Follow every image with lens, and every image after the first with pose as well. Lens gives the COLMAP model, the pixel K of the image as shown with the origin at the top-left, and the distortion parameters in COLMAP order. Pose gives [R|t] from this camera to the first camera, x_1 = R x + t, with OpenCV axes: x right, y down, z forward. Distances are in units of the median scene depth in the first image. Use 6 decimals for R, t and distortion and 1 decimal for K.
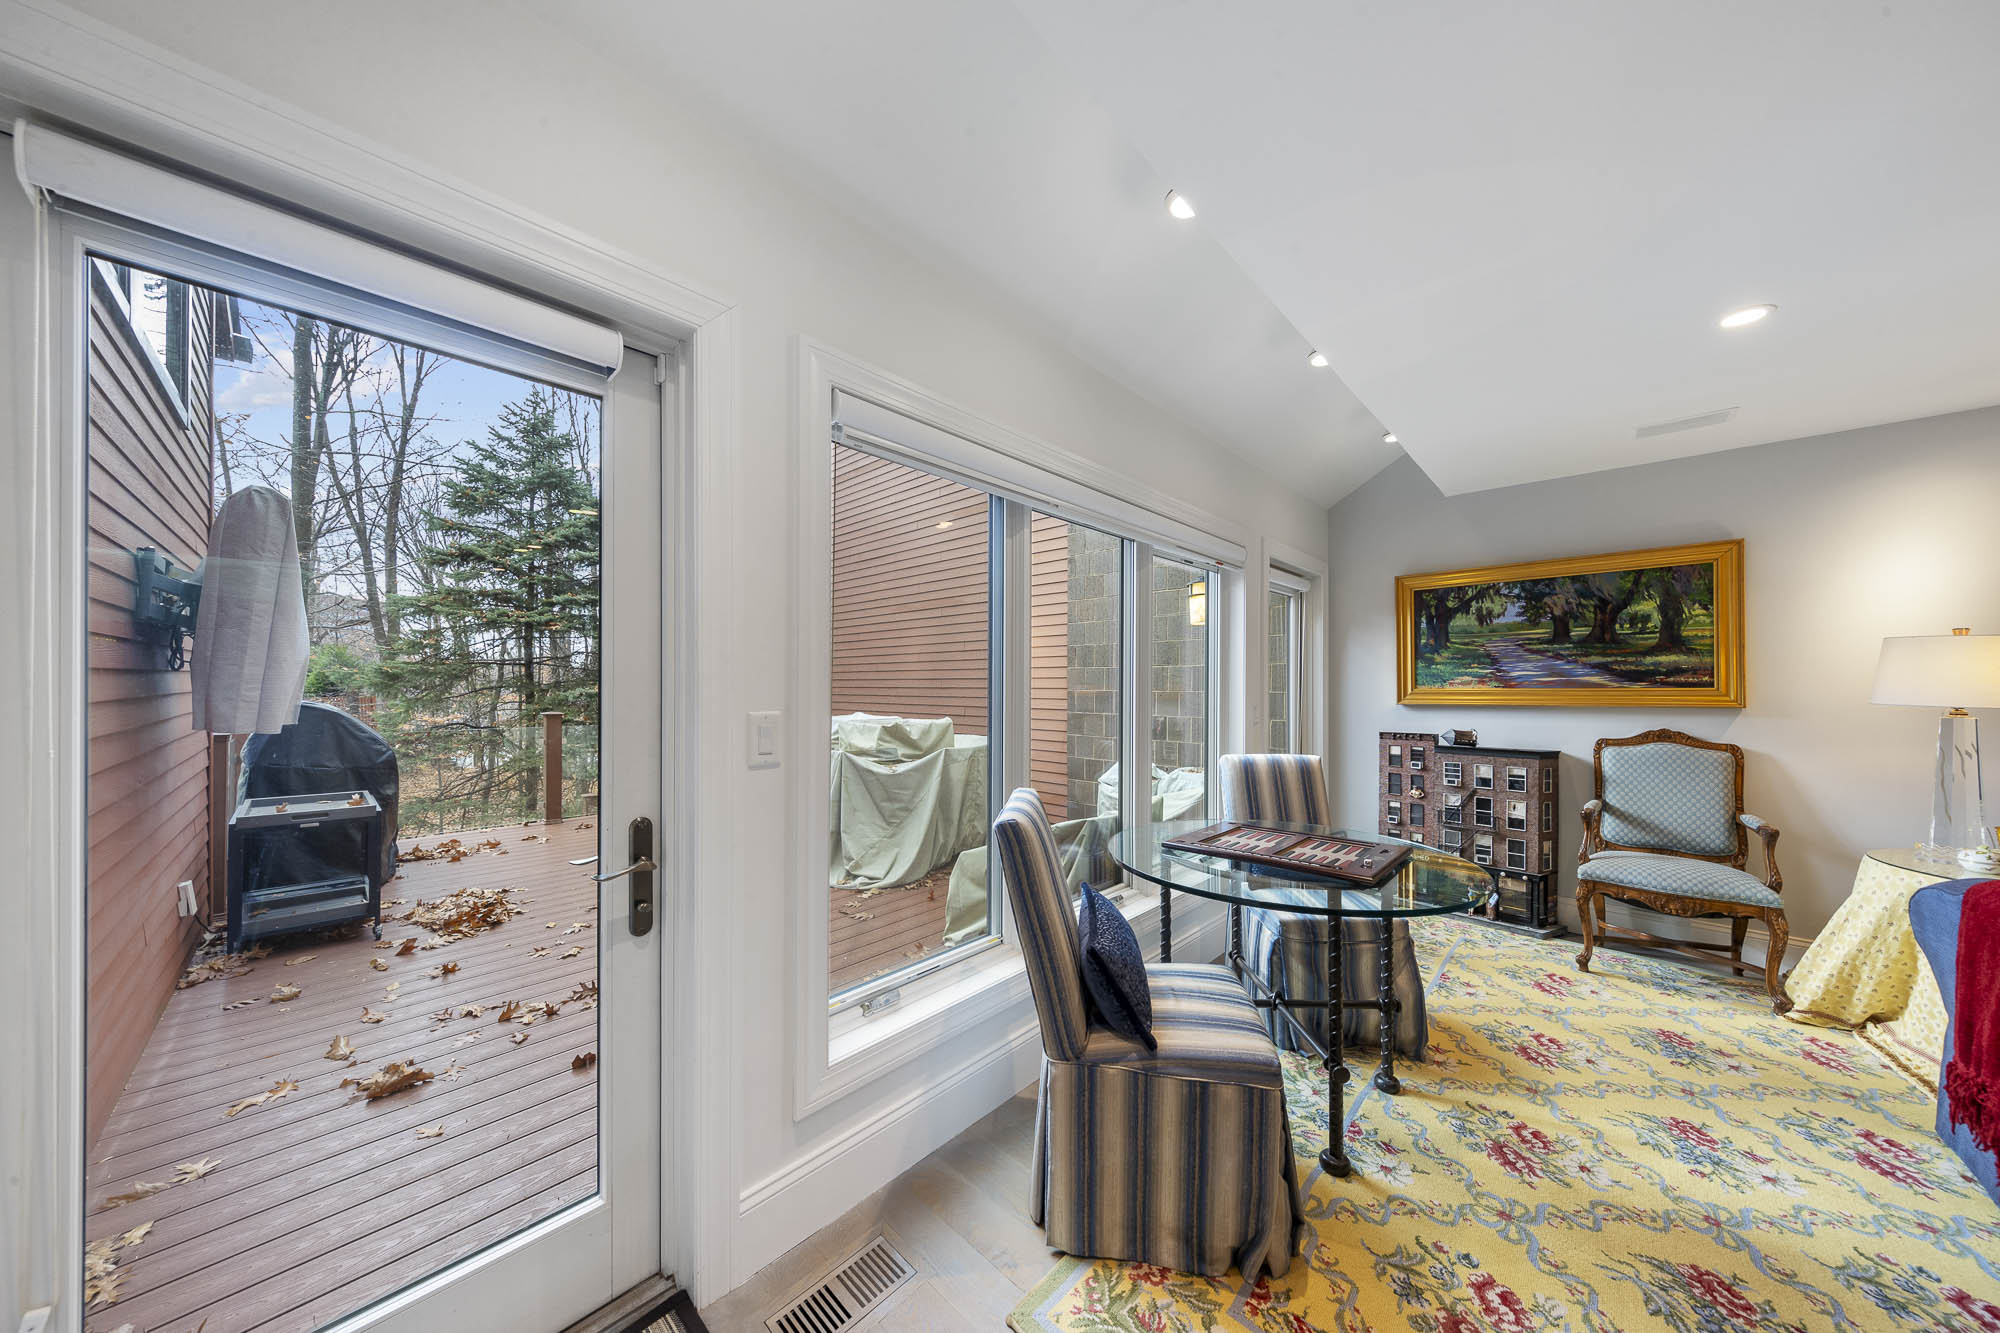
lens RADIAL K [[641.6, 0, 1009.9], [0, 641.6, 685.6], [0, 0, 1]] dist [-0.000786, -0.000172]
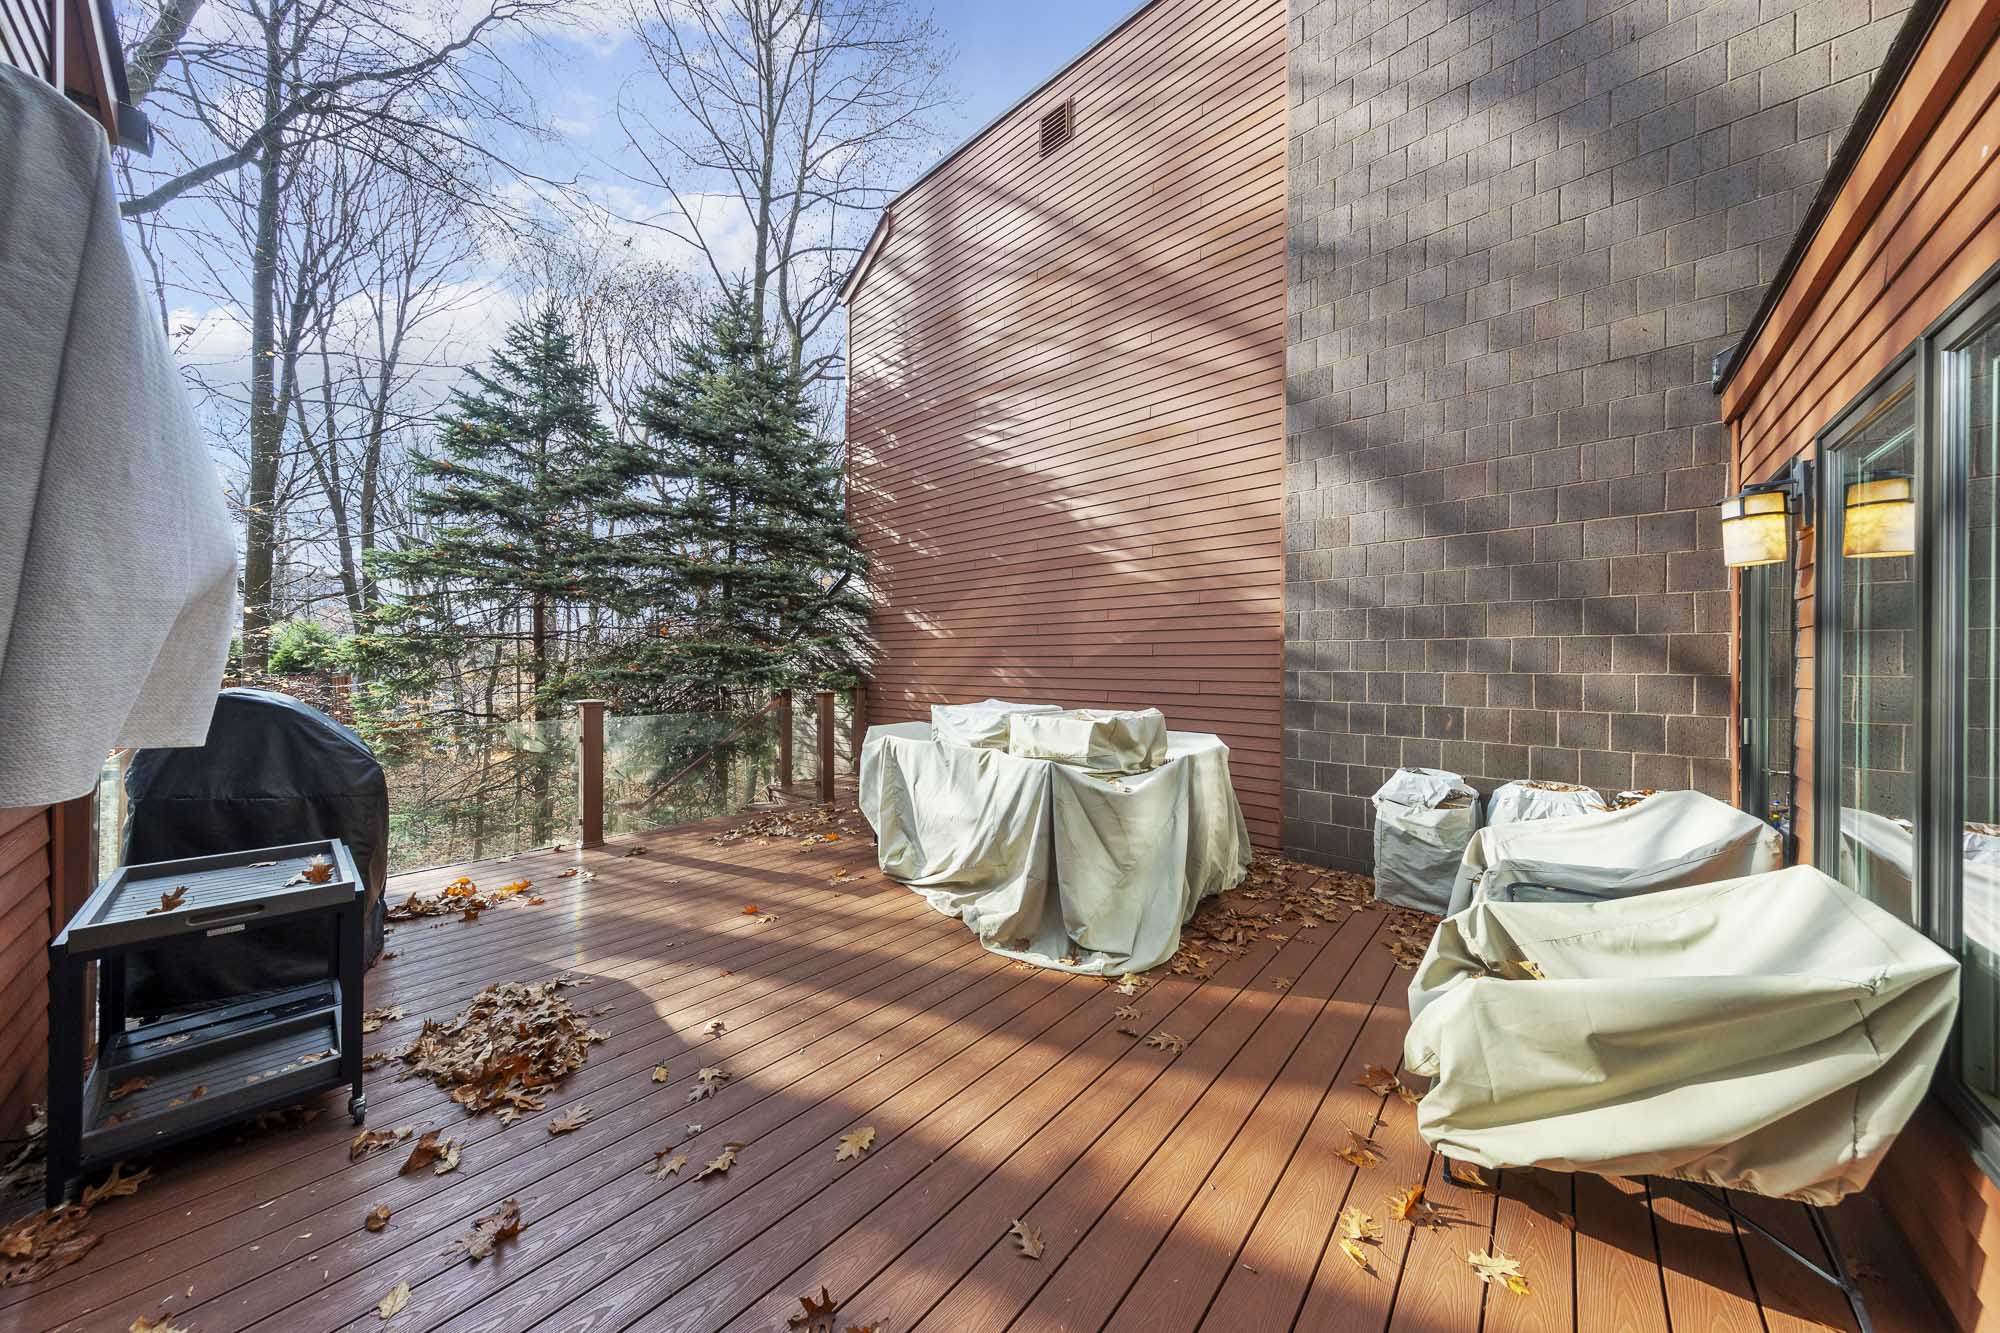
lens RADIAL K [[631.5, 0, 997.6], [0, 631.5, 664.0], [0, 0, 1]] dist [-0.000336, -0.000232]
pose [[0.999828, 0.001263, 0.018493, -0.184200], [-0.001201, 0.999994, -0.003366, 0.001232], [-0.018497, 0.003344, 0.999823, 0.183853]]
